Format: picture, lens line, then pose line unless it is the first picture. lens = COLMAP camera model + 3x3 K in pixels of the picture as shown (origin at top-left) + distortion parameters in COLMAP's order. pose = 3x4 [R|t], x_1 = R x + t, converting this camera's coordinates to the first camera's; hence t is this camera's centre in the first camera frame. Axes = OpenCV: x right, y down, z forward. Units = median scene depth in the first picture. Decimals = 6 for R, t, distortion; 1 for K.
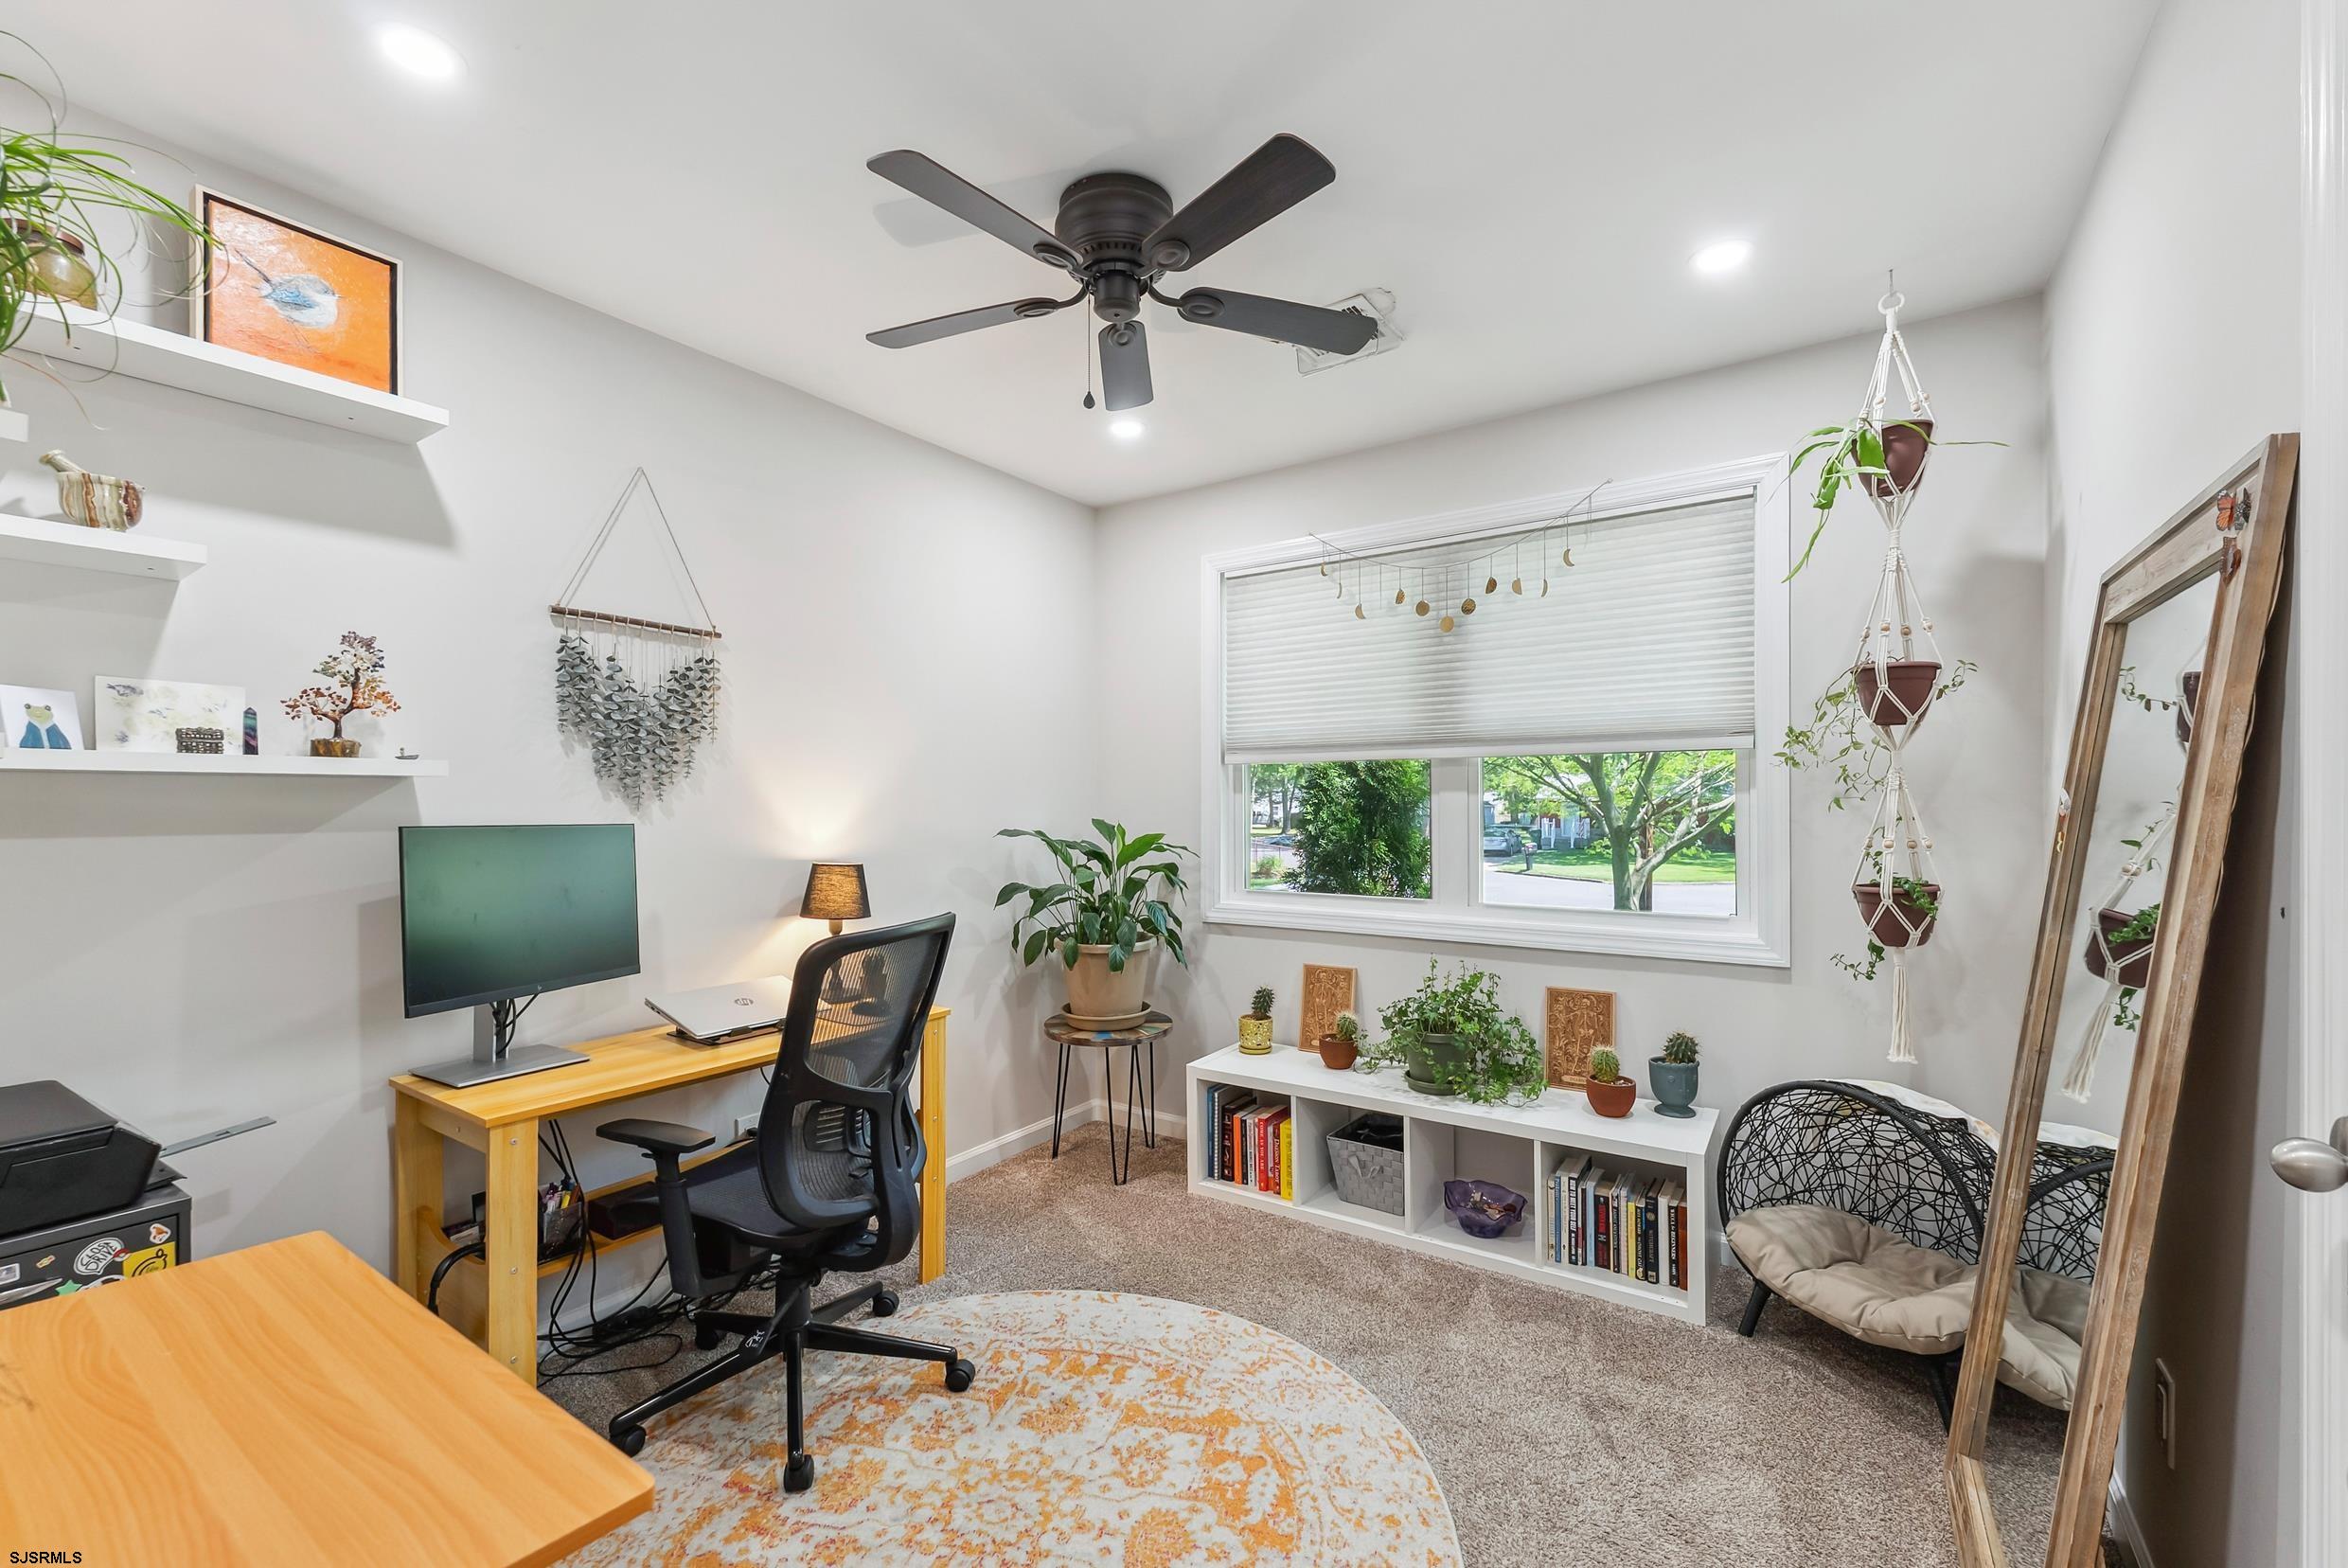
lens RADIAL K [[990.4, 0, 1159.3], [0, 990.4, 814.9], [0, 0, 1]] dist [-0.000047, 0.000039]
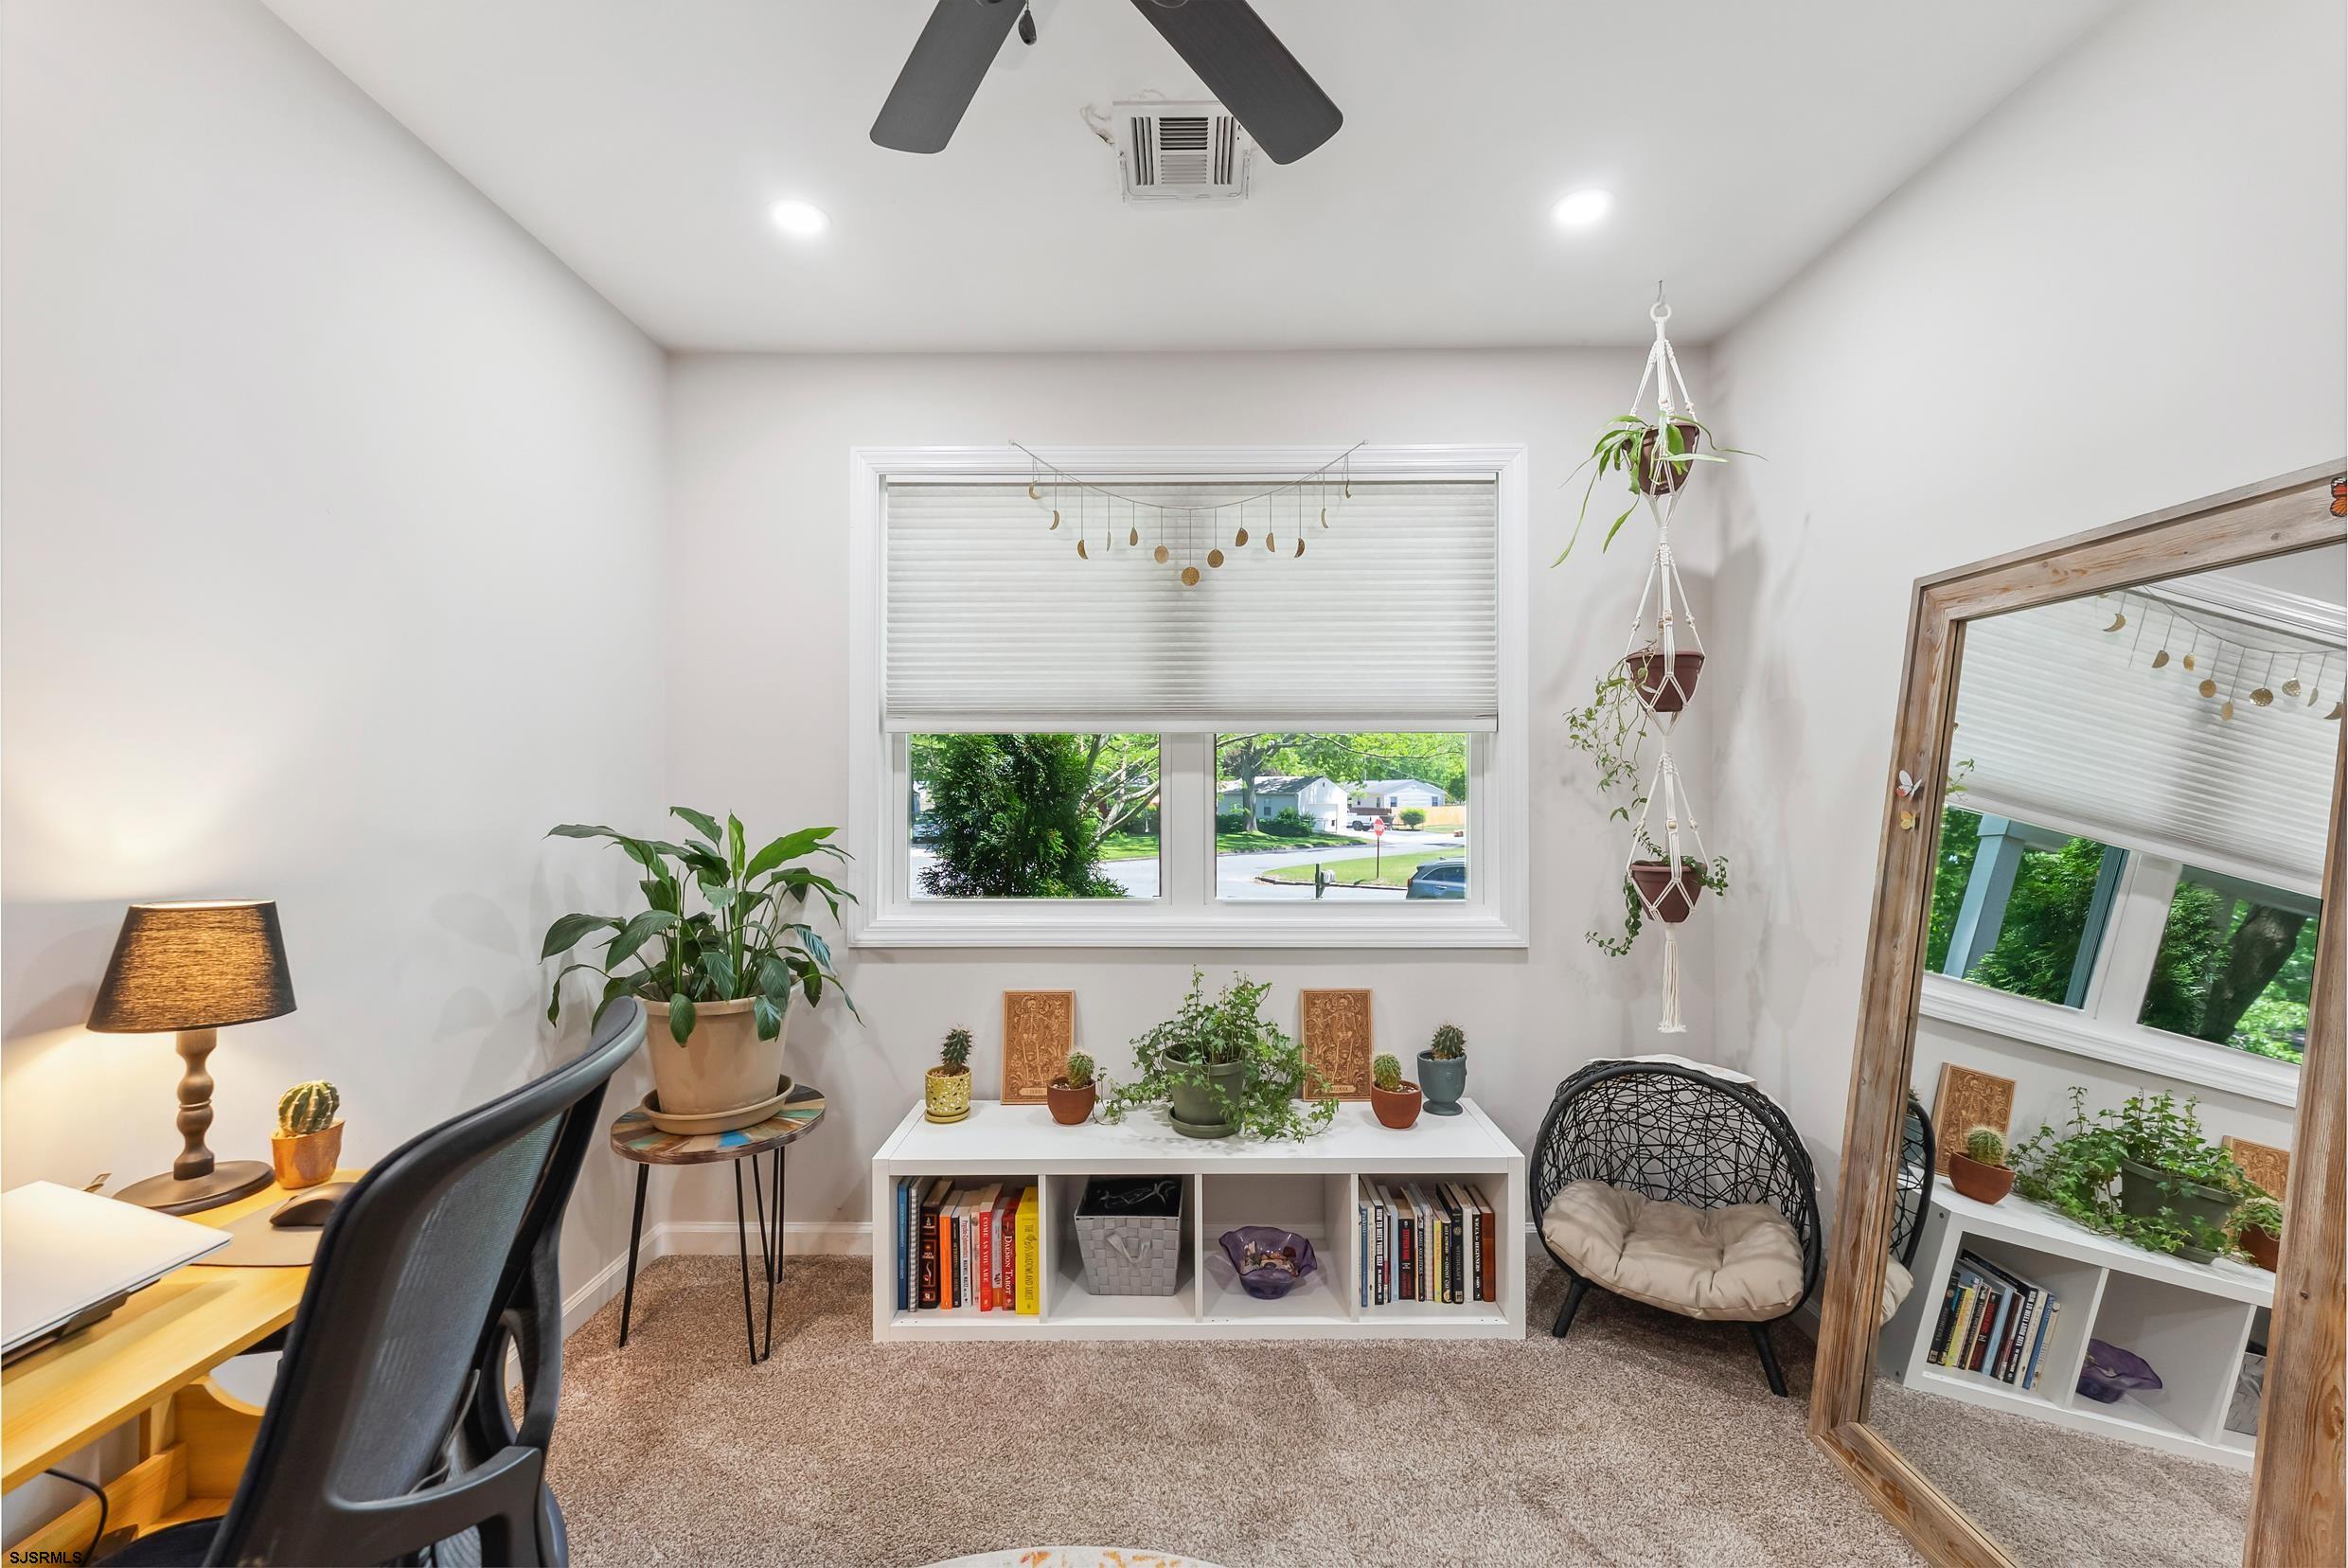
lens RADIAL K [[954.1, 0, 1188.0], [0, 954.1, 787.9], [0, 0, 1]] dist [0.000543, -0.000381]
pose [[0.820034, 0.005507, 0.572288, -0.187112], [0.003756, 0.999880, -0.015004, 0.002583], [-0.572303, 0.014453, 0.819915, 0.339492]]
